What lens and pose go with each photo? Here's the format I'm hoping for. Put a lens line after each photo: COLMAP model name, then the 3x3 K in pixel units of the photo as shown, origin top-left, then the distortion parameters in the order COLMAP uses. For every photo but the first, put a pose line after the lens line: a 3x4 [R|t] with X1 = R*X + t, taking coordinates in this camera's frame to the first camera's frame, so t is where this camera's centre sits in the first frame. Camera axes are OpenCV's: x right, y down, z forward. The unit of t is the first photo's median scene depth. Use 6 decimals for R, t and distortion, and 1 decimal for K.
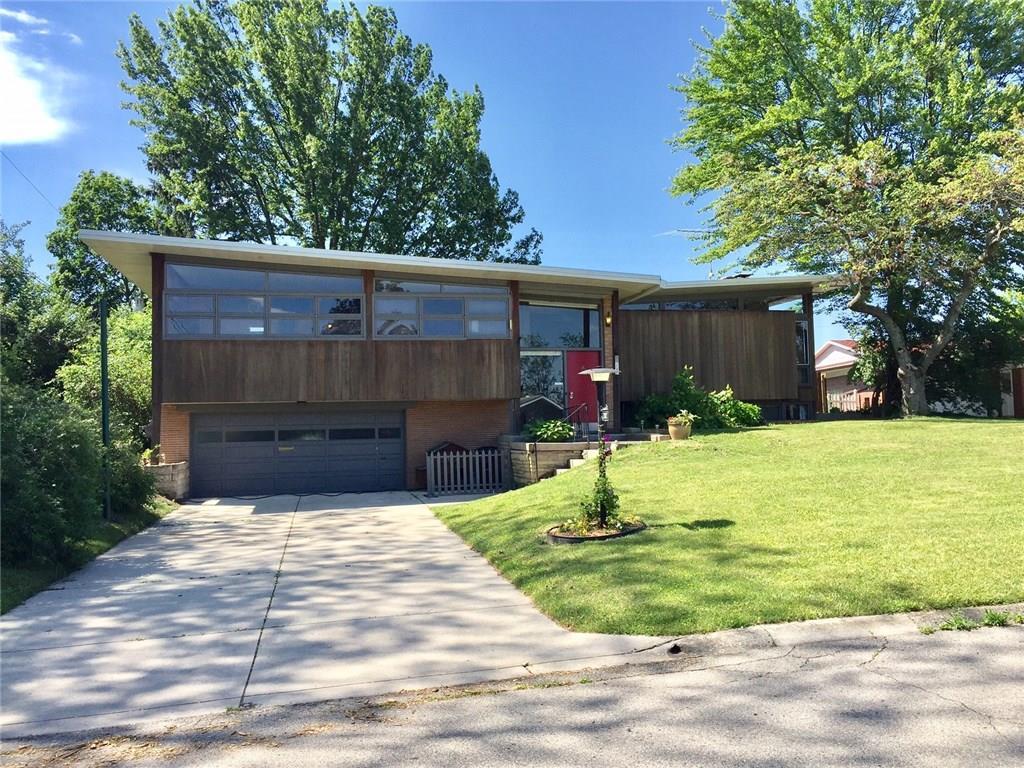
lens RADIAL K [[885.8, 0, 515.7], [0, 885.8, 380.4], [0, 0, 1]] dist [0.087919, -0.111966]
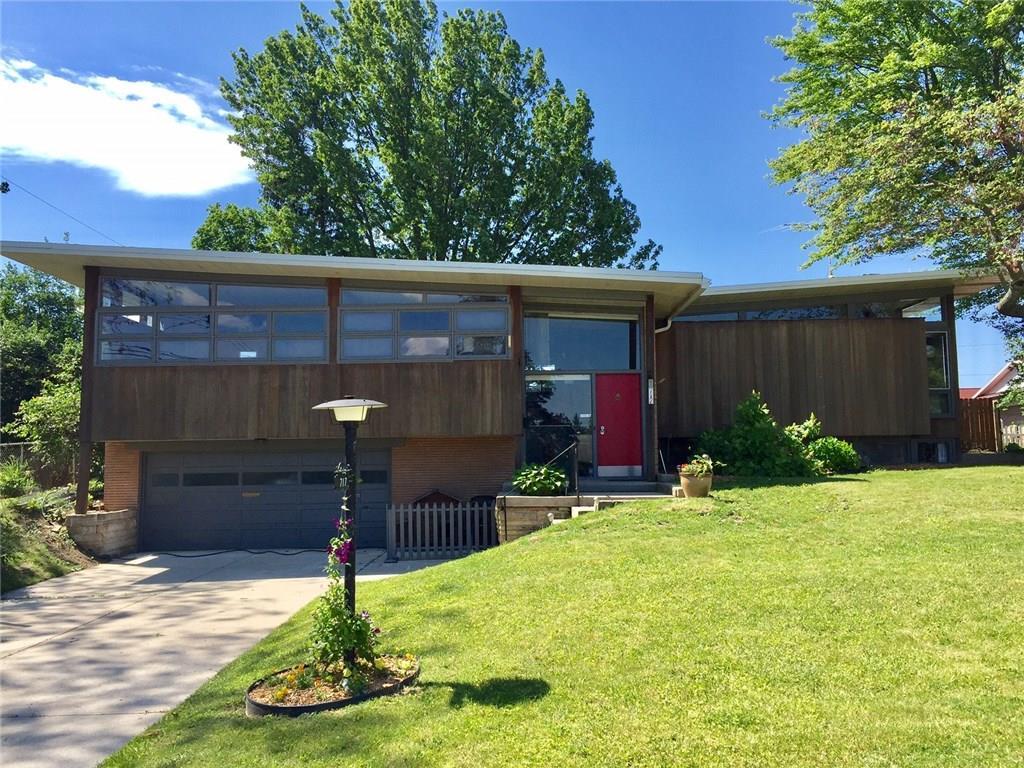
lens RADIAL K [[885.8, 0, 509.8], [0, 885.8, 387.4], [0, 0, 1]] dist [0.087919, -0.111966]
pose [[0.977057, -0.009396, -0.212772, 0.157134], [0.004523, 0.999717, -0.023375, -0.003449], [0.212931, 0.021876, 0.976822, 0.223675]]
